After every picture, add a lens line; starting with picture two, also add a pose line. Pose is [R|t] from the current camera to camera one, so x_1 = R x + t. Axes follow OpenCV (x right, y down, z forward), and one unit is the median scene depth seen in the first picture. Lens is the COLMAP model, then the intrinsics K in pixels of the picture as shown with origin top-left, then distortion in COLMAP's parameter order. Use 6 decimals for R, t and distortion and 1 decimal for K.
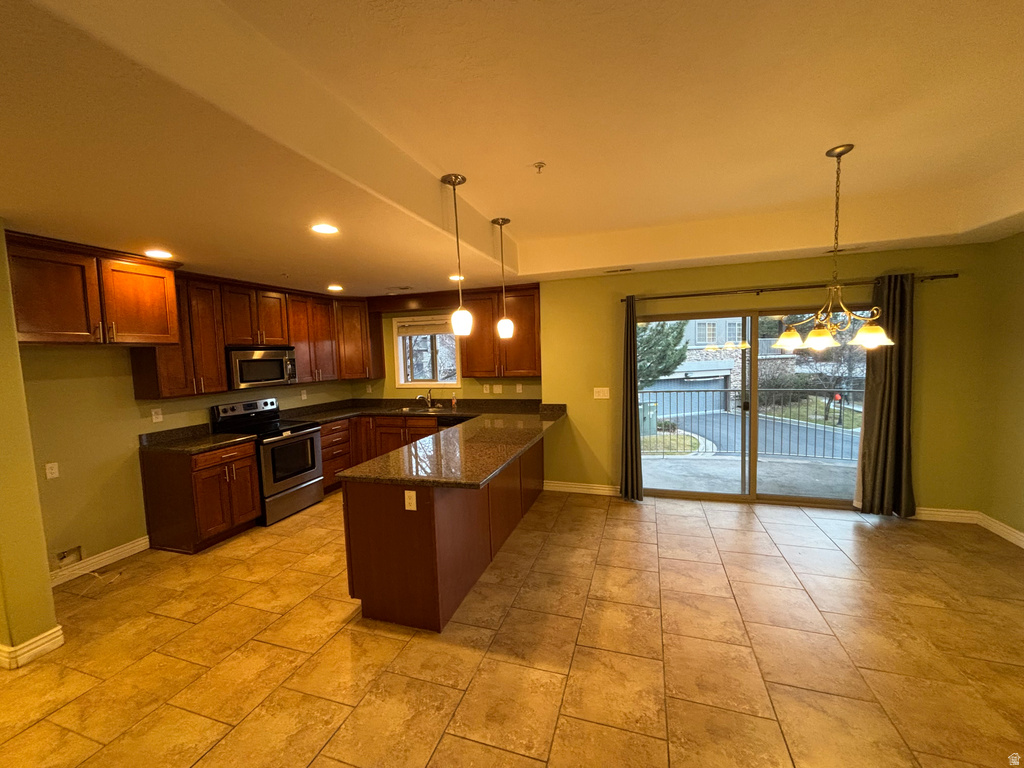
lens RADIAL K [[409.5, 0, 509.8], [0, 409.5, 385.2], [0, 0, 1]] dist [-0.002010, 0.000810]
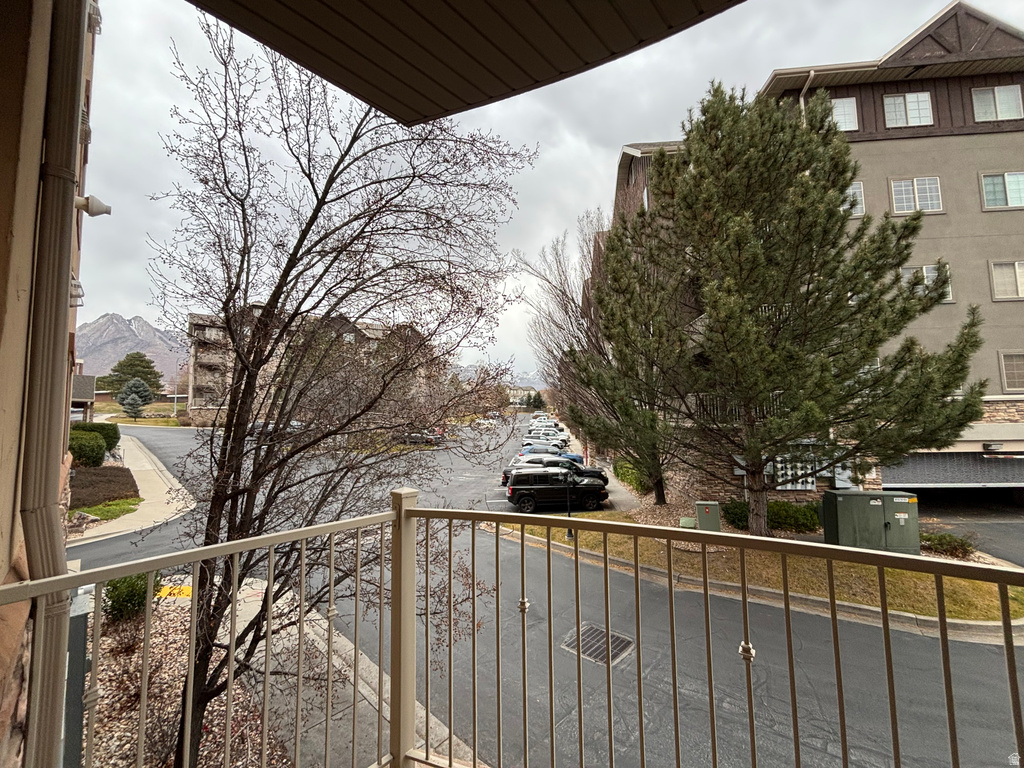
lens RADIAL K [[409.5, 0, 492.7], [0, 409.5, 395.6], [0, 0, 1]] dist [-0.002010, 0.000810]
pose [[0.891837, -0.026249, -0.451594, 0.468538], [-0.032567, 0.991998, -0.121977, -0.026322], [0.451182, 0.123491, 0.883847, 1.083723]]
